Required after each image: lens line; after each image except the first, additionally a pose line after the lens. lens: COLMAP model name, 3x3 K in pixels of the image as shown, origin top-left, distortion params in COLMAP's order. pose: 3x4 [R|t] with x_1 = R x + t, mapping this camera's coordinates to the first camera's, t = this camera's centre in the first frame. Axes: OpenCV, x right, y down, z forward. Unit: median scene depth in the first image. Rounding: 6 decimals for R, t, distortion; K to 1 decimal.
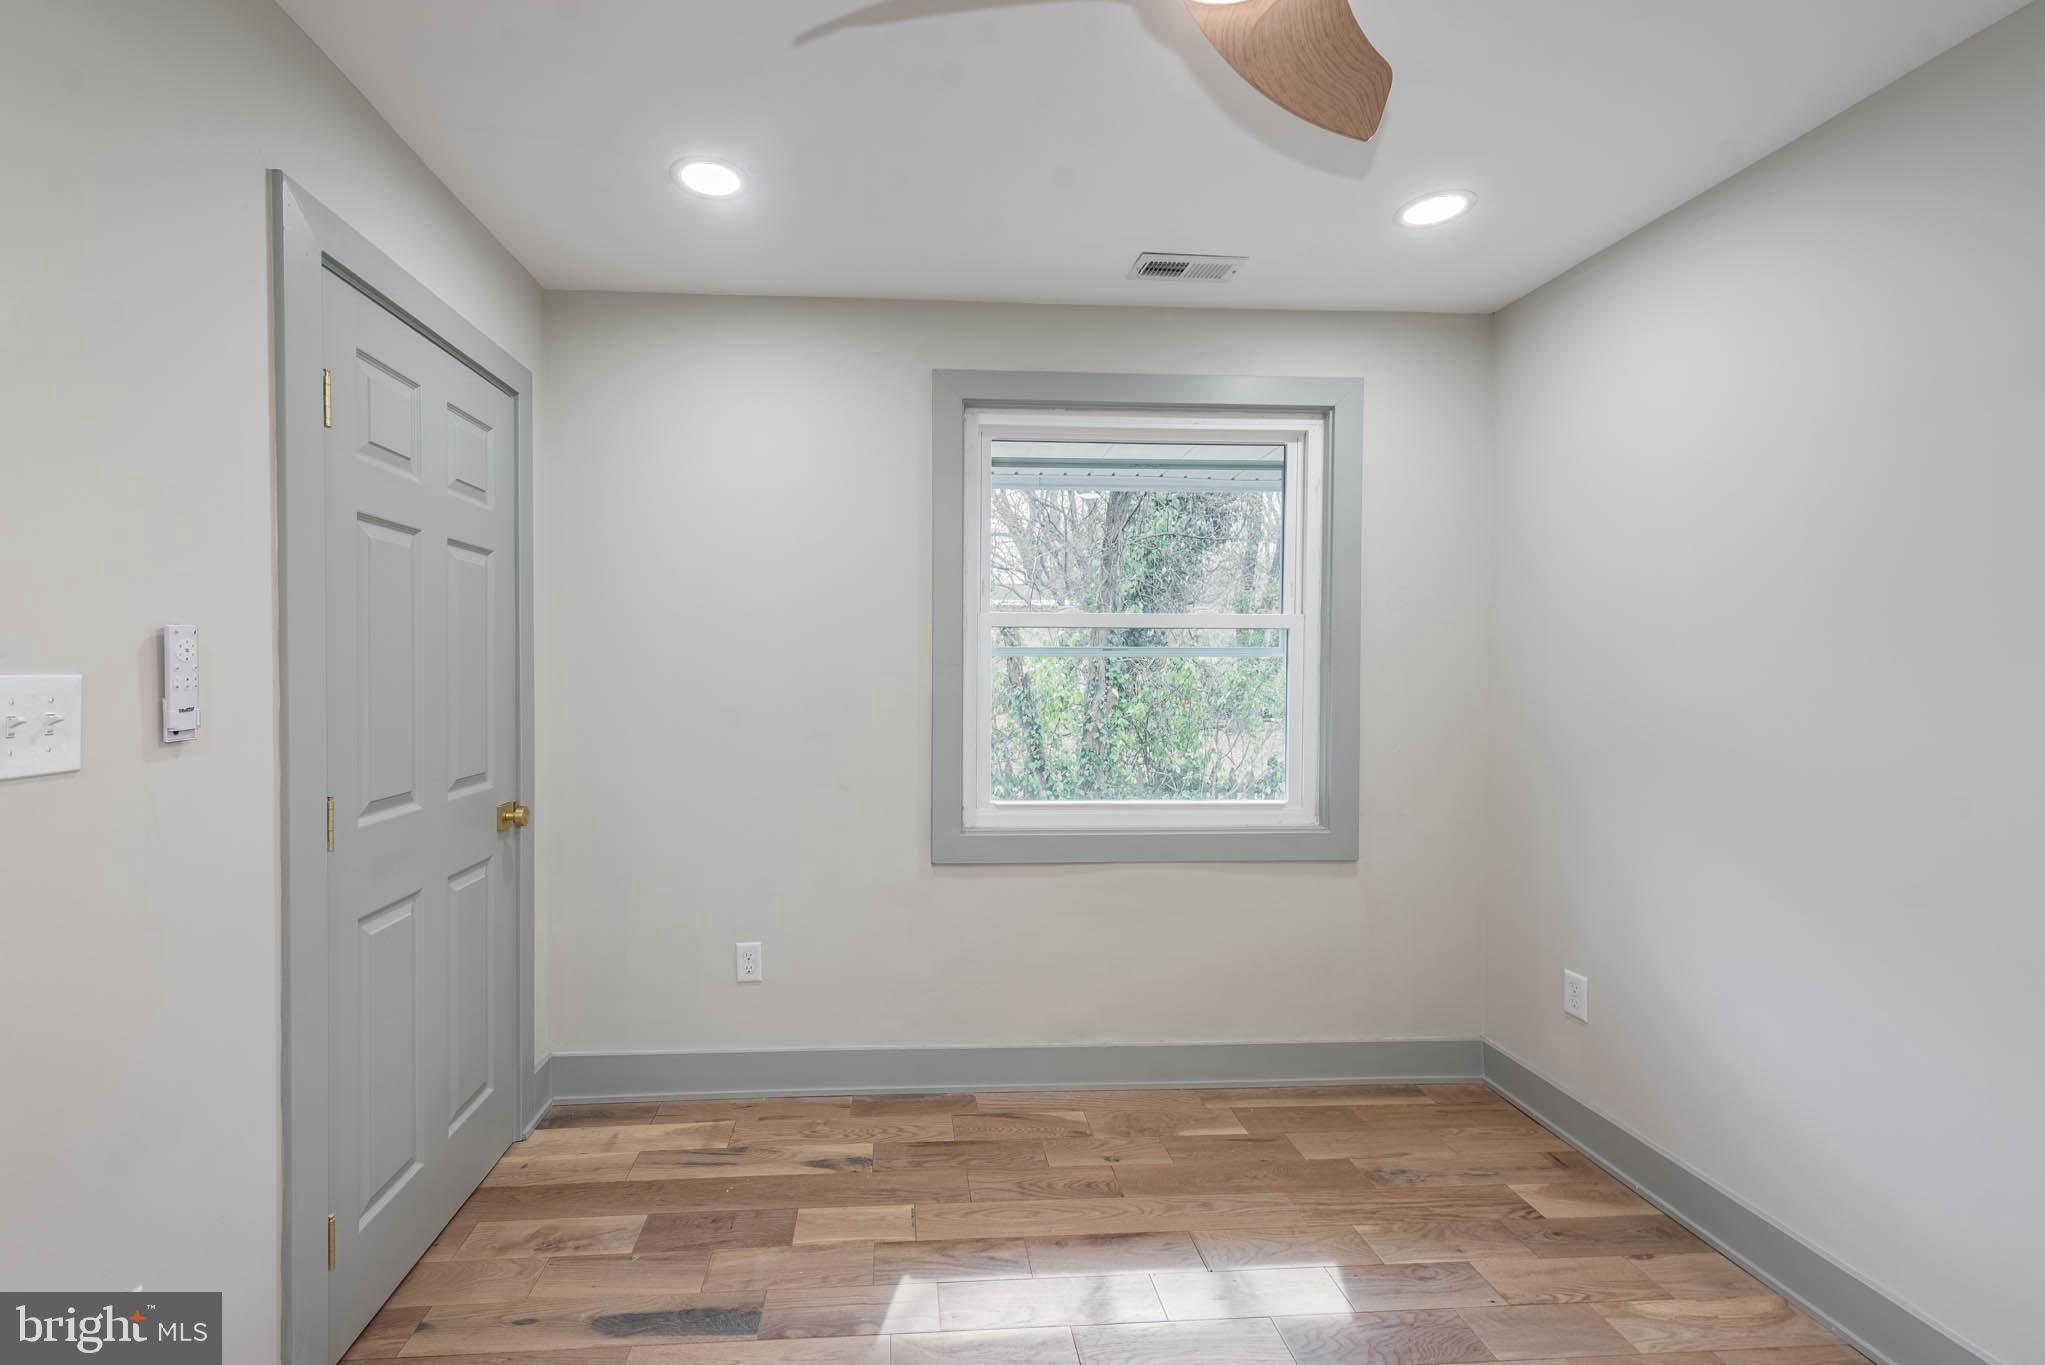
lens RADIAL K [[815.0, 0, 1010.8], [0, 815.0, 678.7], [0, 0, 1]] dist [0.014416, -0.004047]
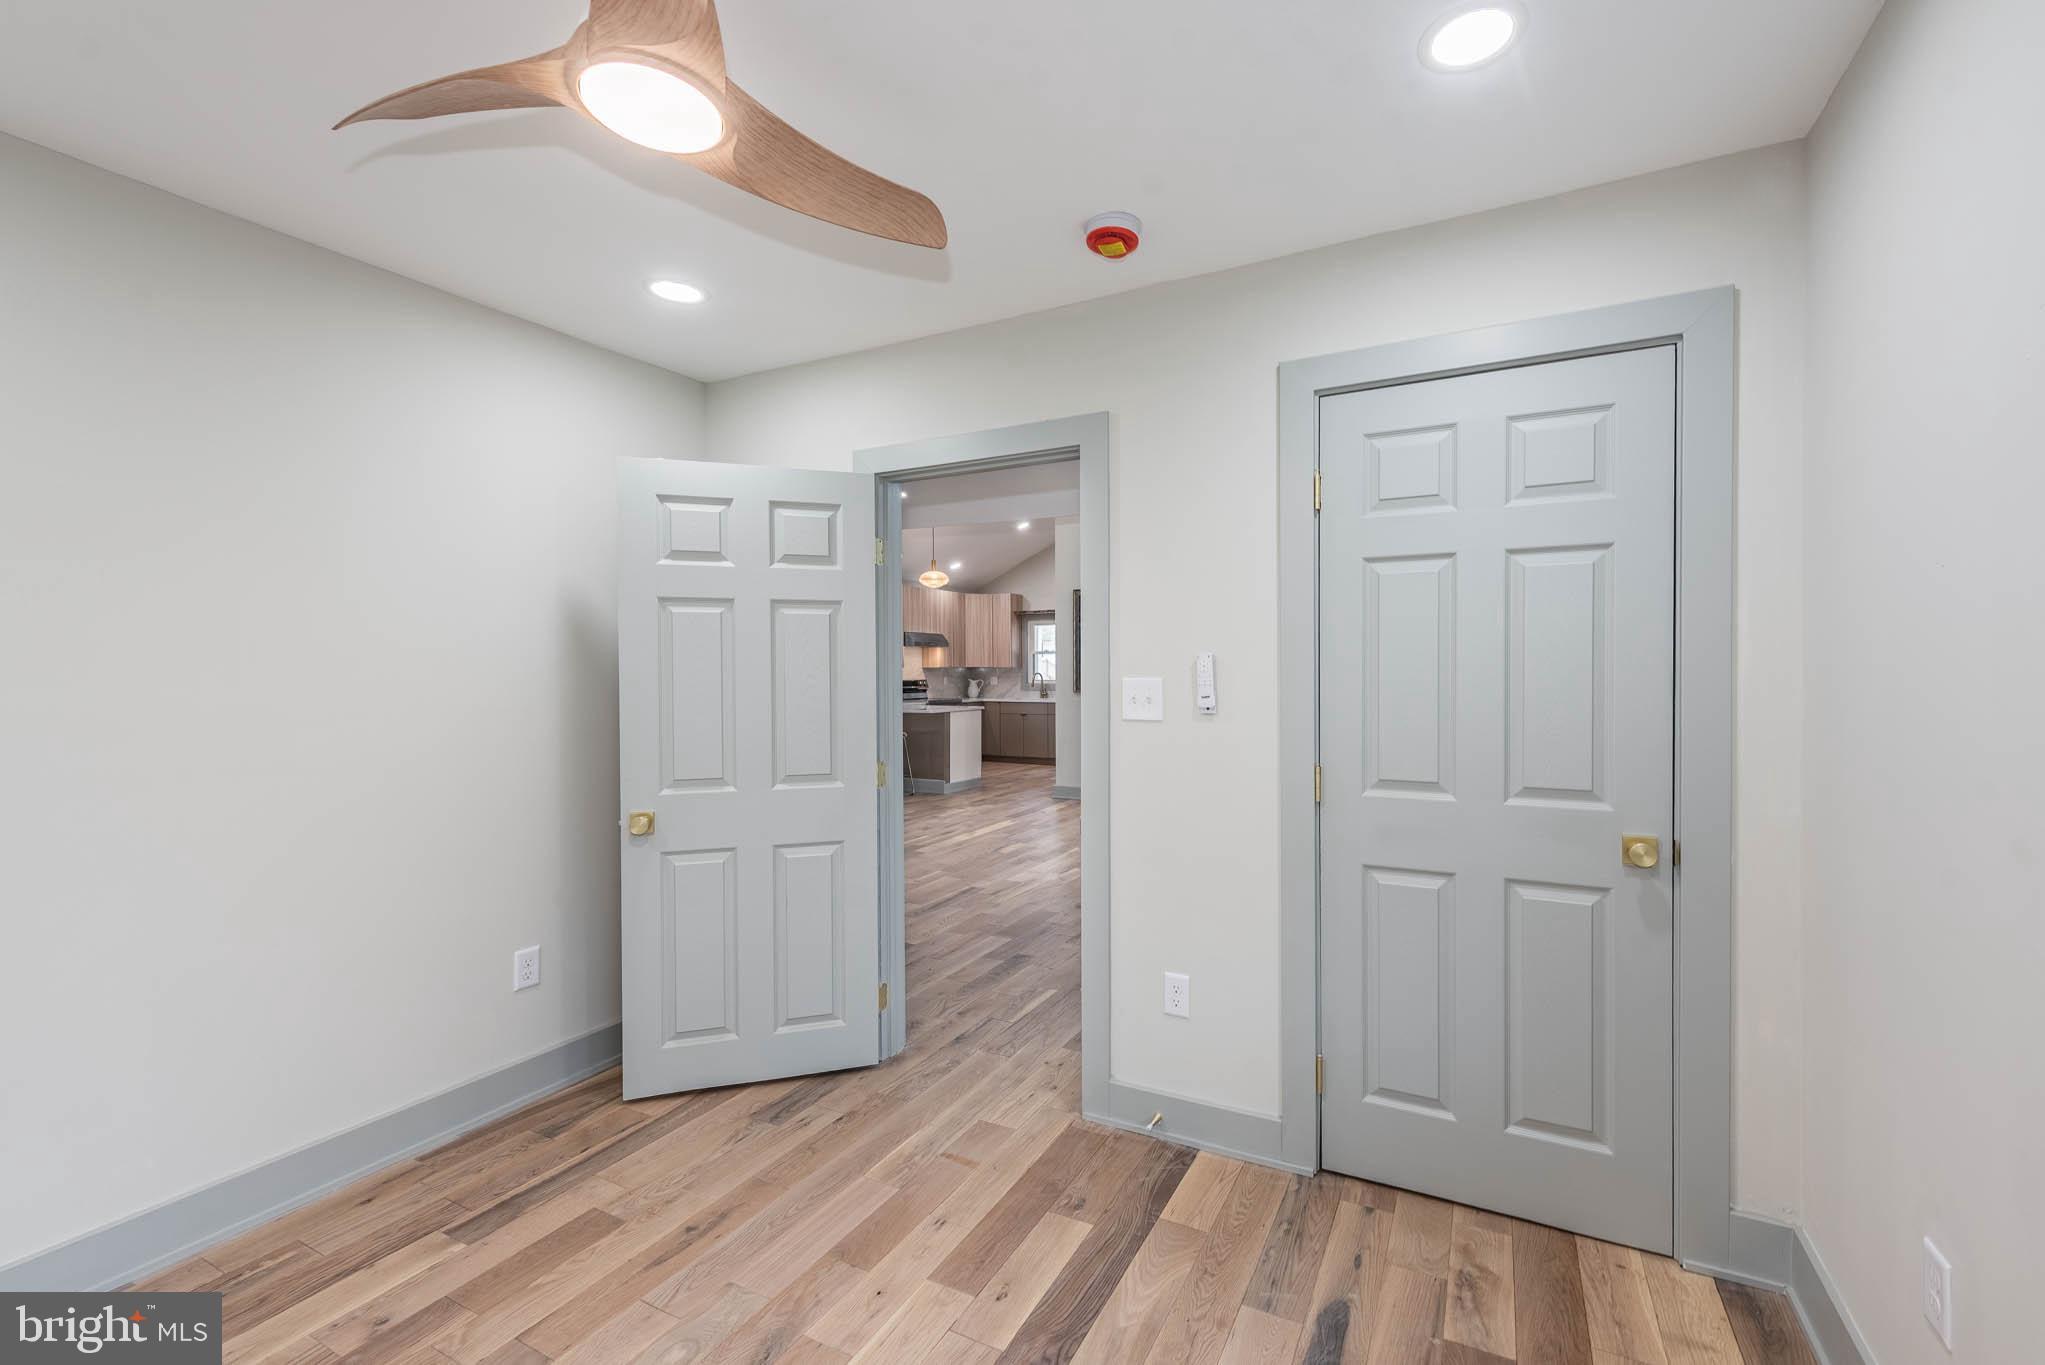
lens RADIAL K [[815.0, 0, 1037.1], [0, 815.0, 681.3], [0, 0, 1]] dist [0.014416, -0.004047]
pose [[-0.564925, 0.004407, -0.825130, 0.538259], [-0.011659, 0.999843, 0.013323, -0.013473], [0.825060, 0.017147, -0.564785, 1.187062]]
